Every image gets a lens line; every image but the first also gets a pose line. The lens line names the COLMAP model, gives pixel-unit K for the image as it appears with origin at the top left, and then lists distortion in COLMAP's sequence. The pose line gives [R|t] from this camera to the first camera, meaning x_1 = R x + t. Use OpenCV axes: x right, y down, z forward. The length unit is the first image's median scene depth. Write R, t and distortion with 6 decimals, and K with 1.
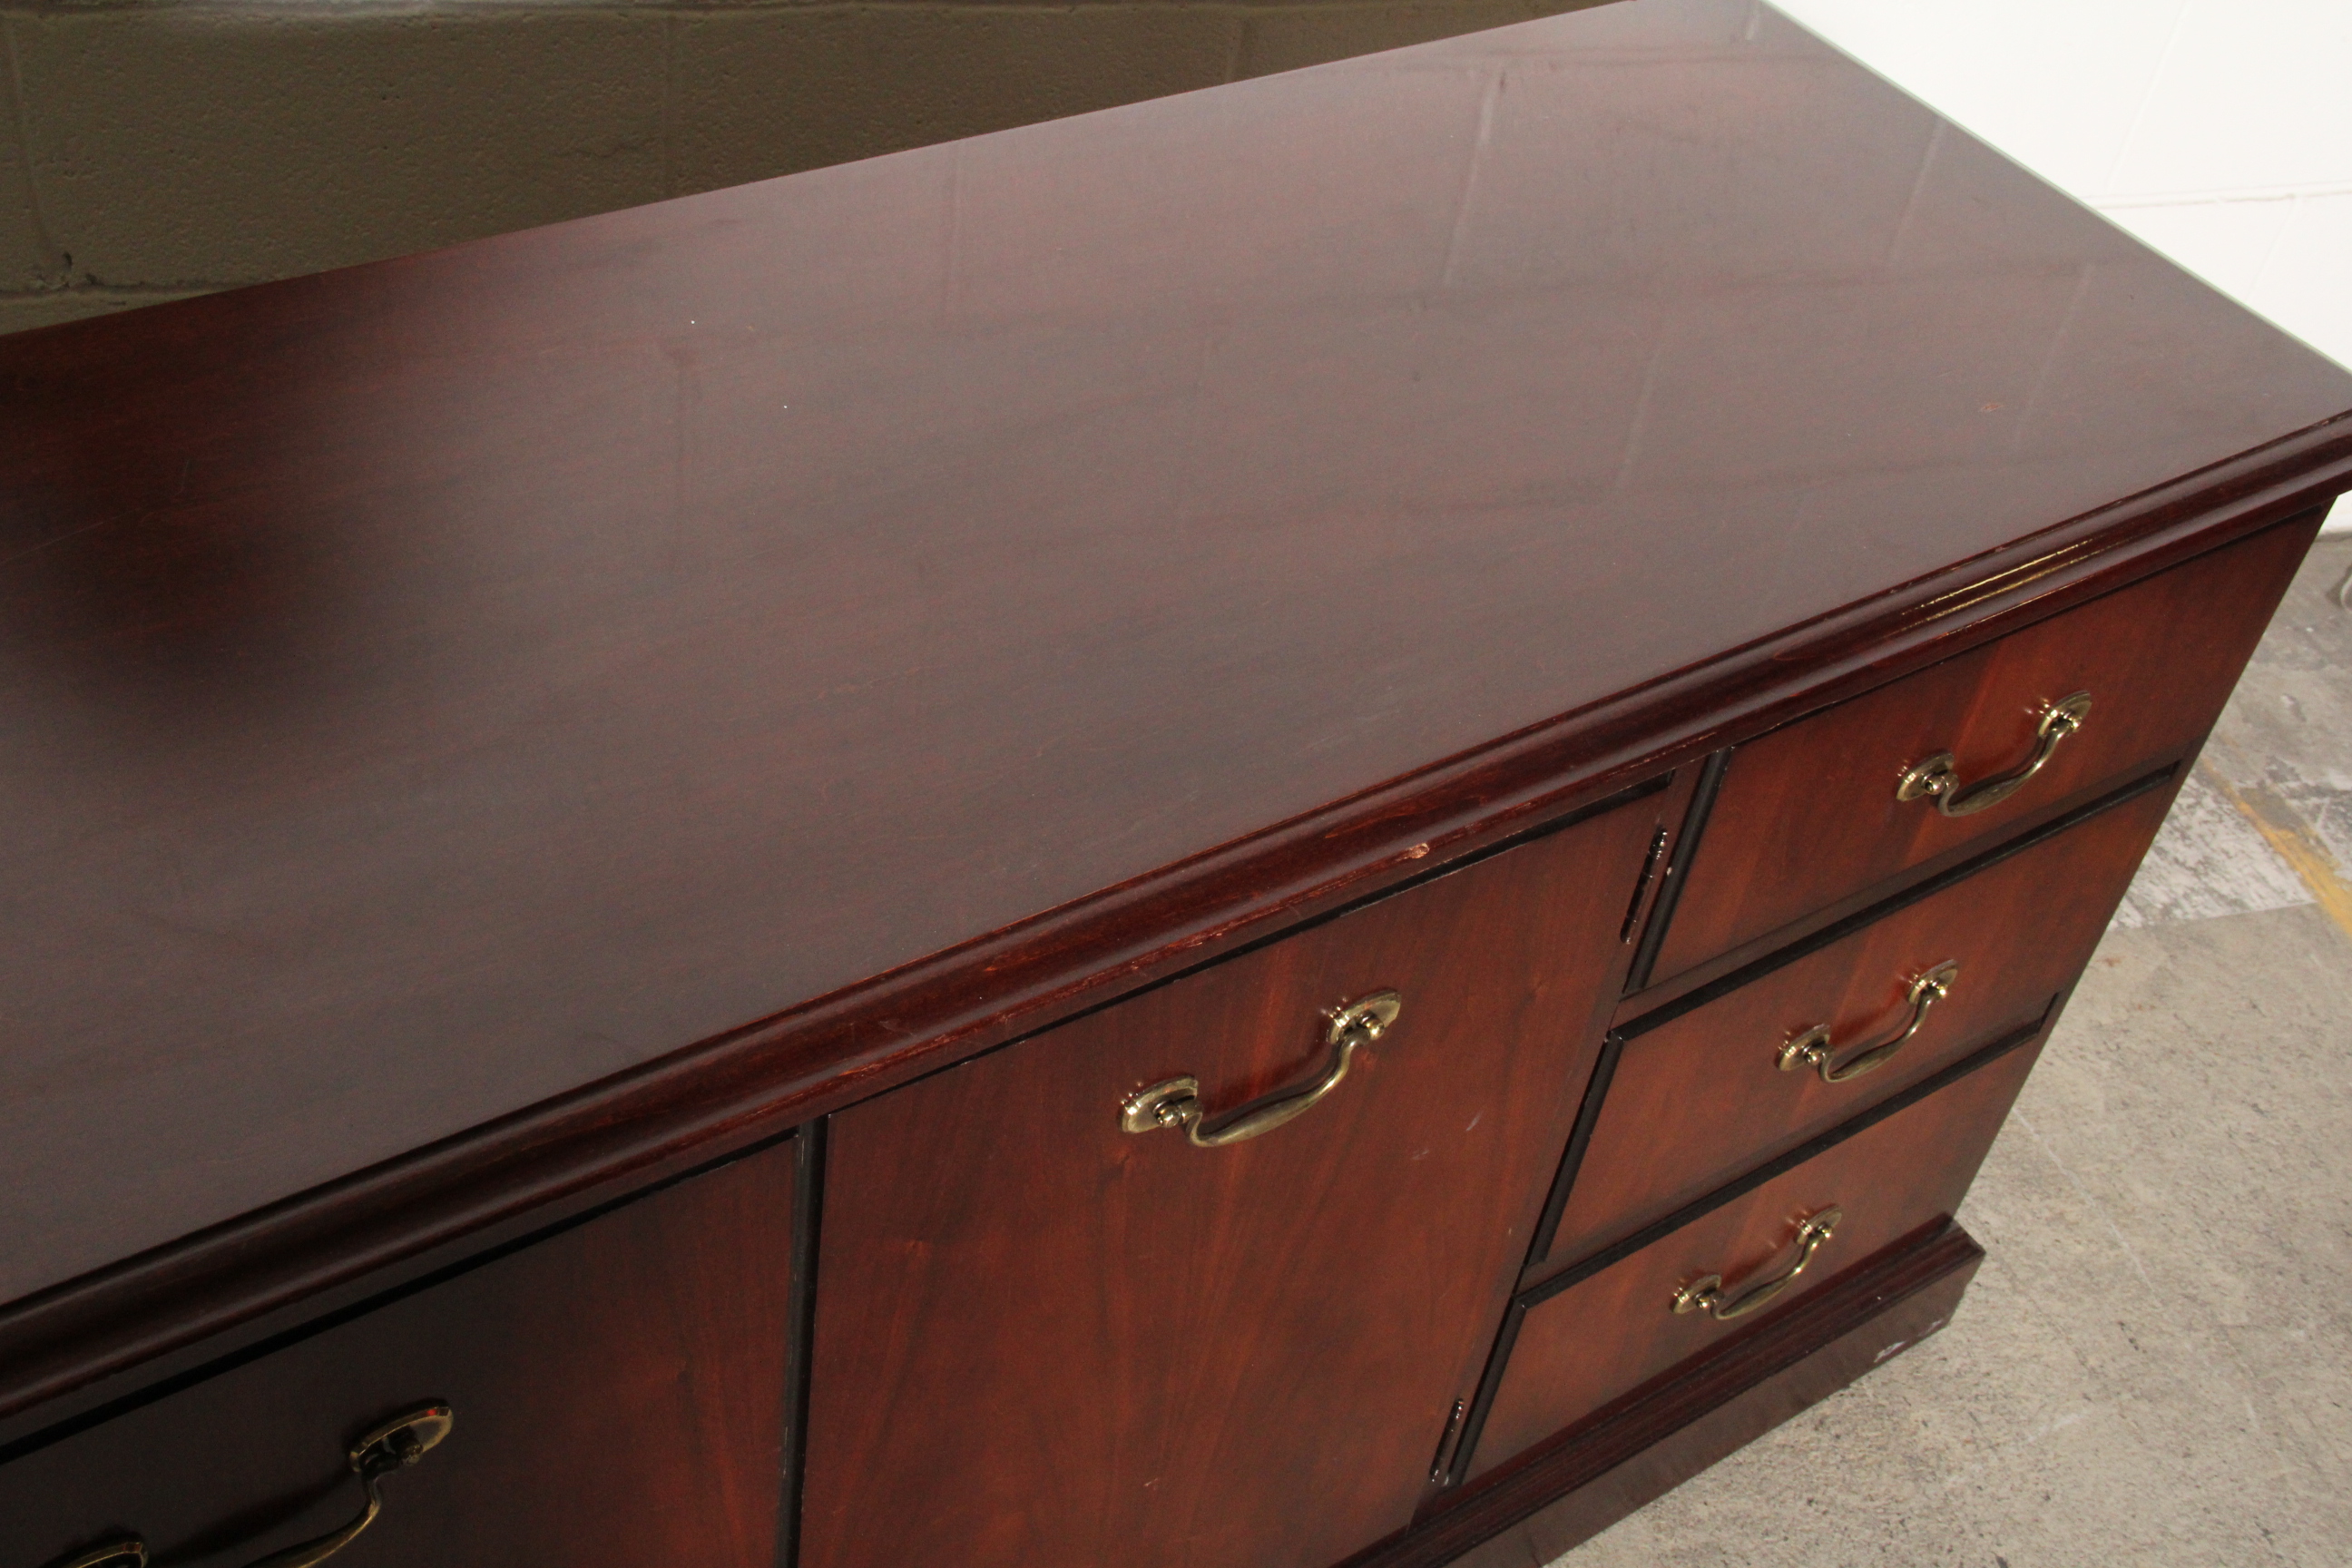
lens RADIAL K [[2737.9, 0, 1202.0], [0, 2737.9, 857.1], [0, 0, 1]] dist [0.042753, 0.000000]
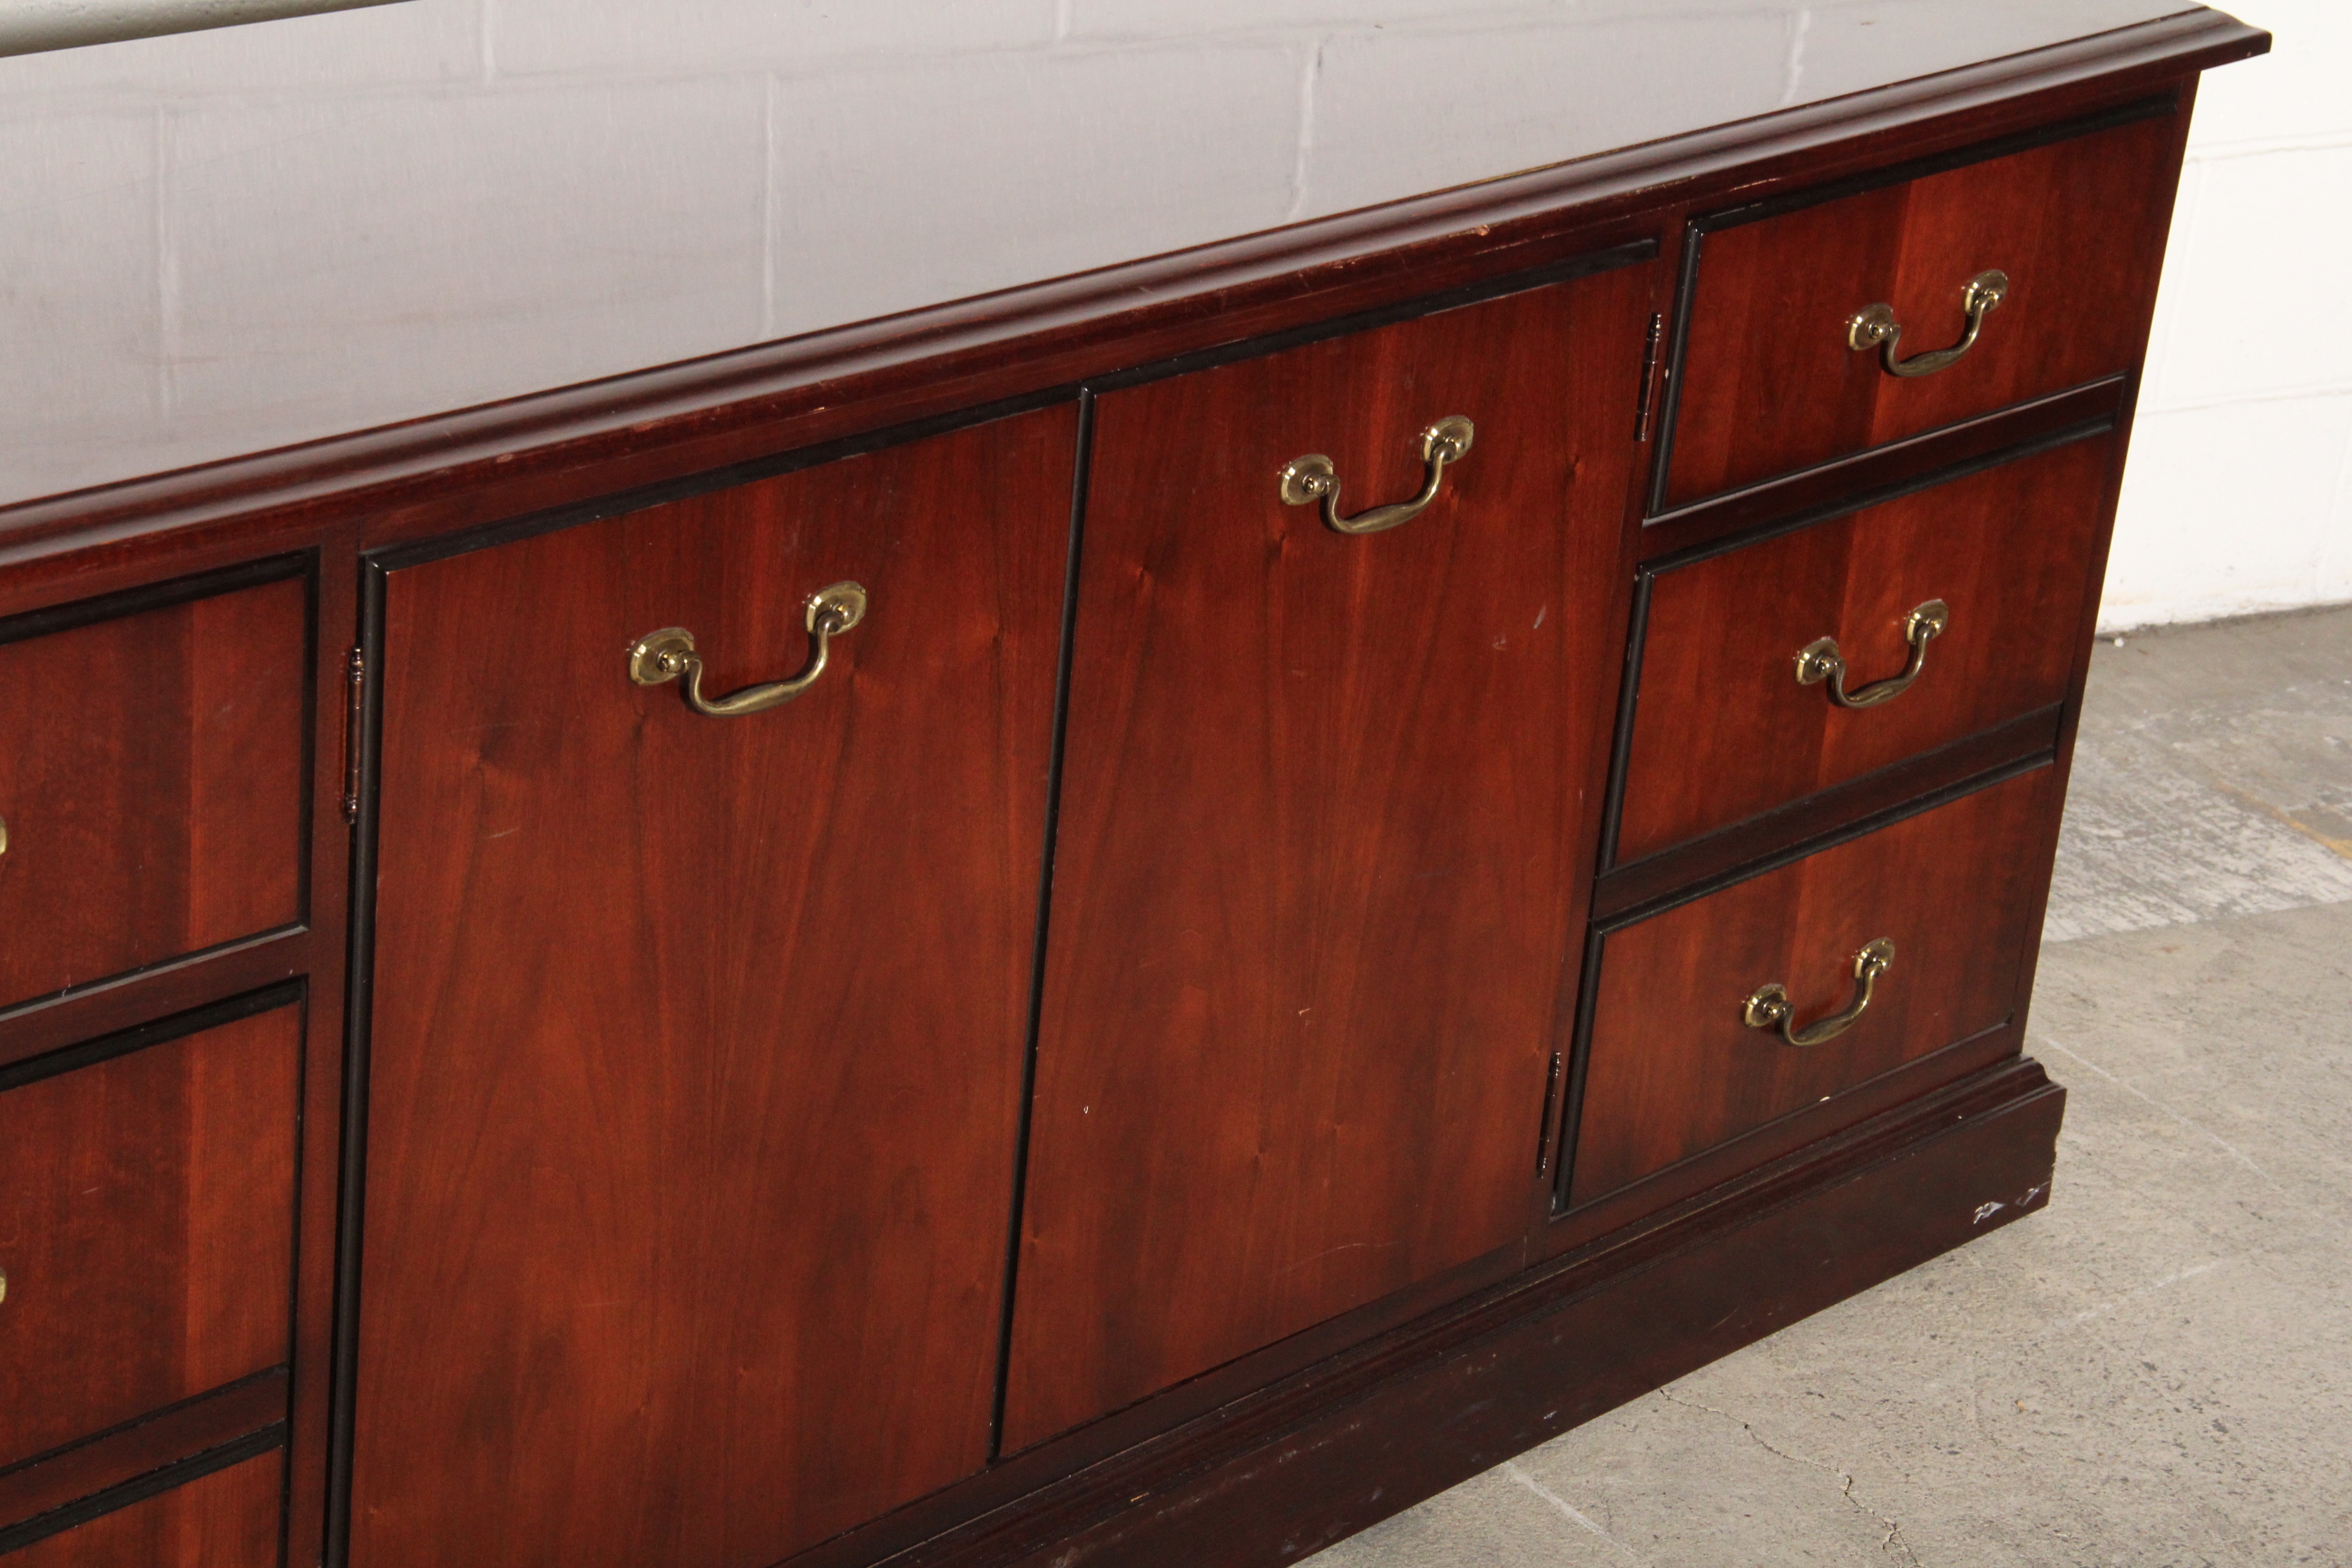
lens RADIAL K [[5446.7, 0, 1256.2], [0, 5446.7, 846.9], [0, 0, 1]] dist [0.475787, 0.000000]
pose [[0.980562, -0.125599, 0.150743, -0.231371], [0.165022, 0.943516, -0.287308, 0.512214], [-0.106143, 0.306599, 0.945902, -0.688995]]
